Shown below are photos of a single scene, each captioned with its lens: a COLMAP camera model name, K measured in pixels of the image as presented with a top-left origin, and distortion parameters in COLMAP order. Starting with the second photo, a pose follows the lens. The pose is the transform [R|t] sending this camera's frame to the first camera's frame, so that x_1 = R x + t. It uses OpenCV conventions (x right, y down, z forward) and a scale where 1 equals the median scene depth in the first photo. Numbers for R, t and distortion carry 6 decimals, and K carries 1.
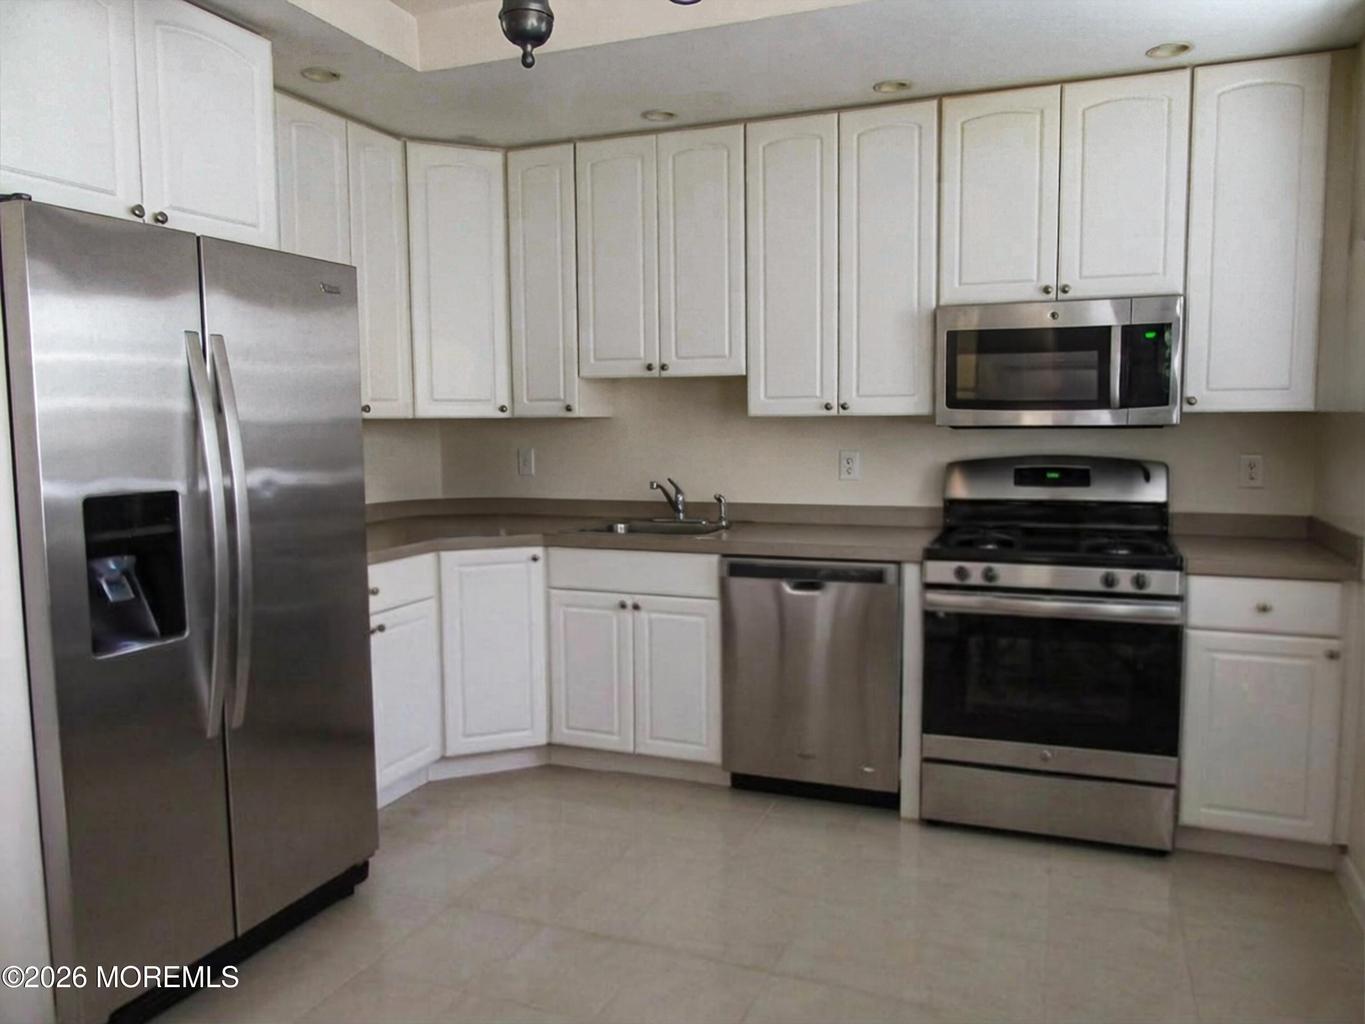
lens RADIAL K [[975.4, 0, 682.5], [0, 975.4, 512.0], [0, 0, 1]] dist [-0.006310, 0.000950]
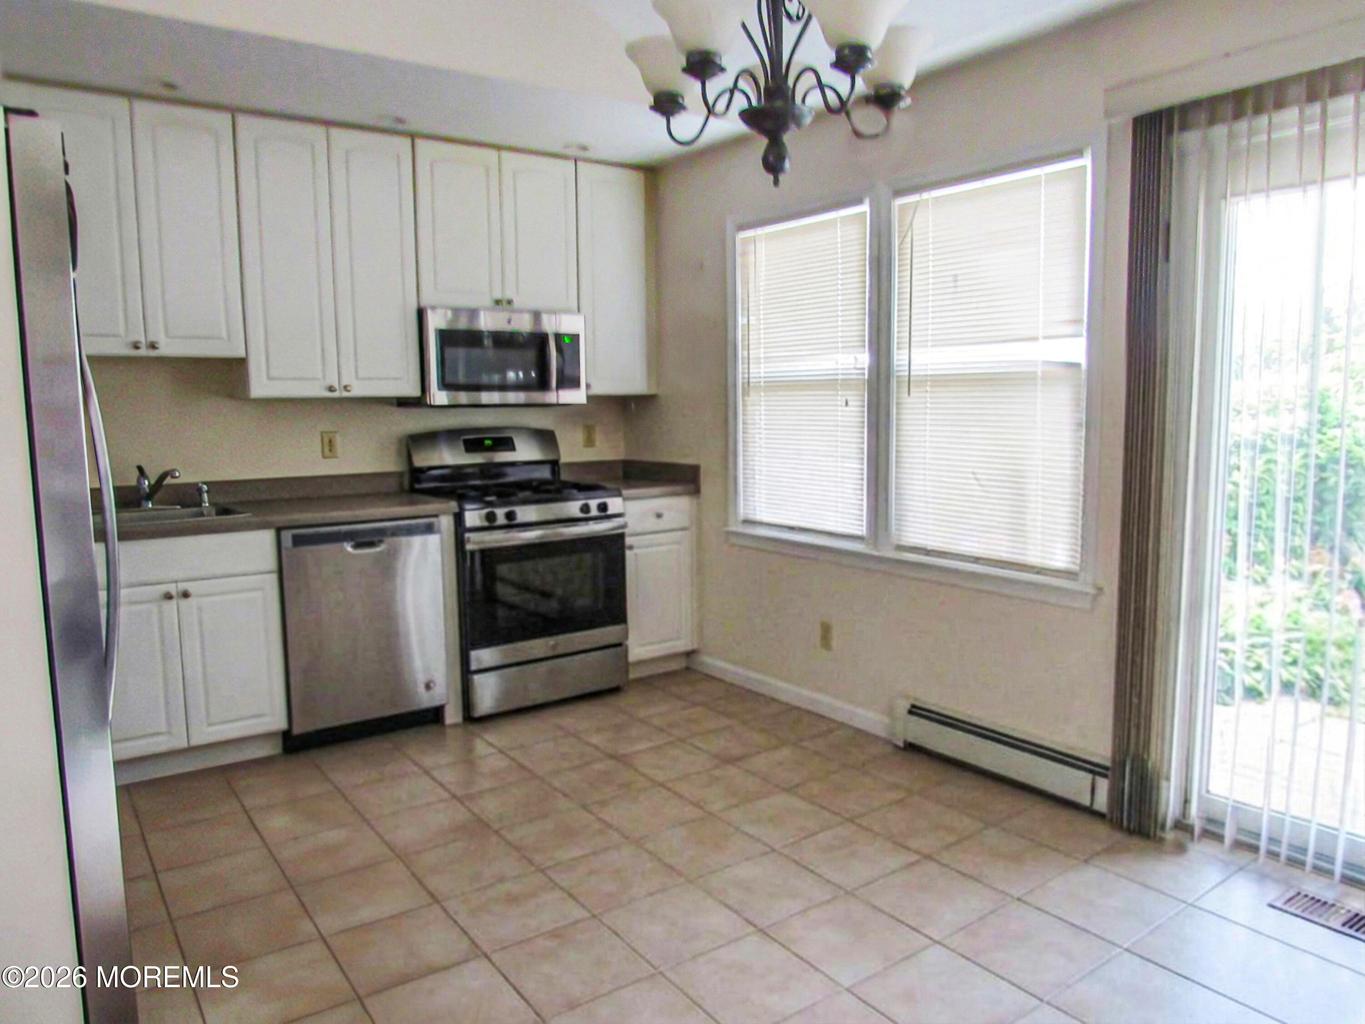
lens RADIAL K [[975.4, 0, 682.5], [0, 975.4, 512.0], [0, 0, 1]] dist [-0.006310, 0.000950]
pose [[0.556574, -0.095110, 0.825336, -0.579689], [0.085418, 0.994712, 0.057025, 0.003104], [-0.826395, 0.038760, 0.561755, 0.048562]]
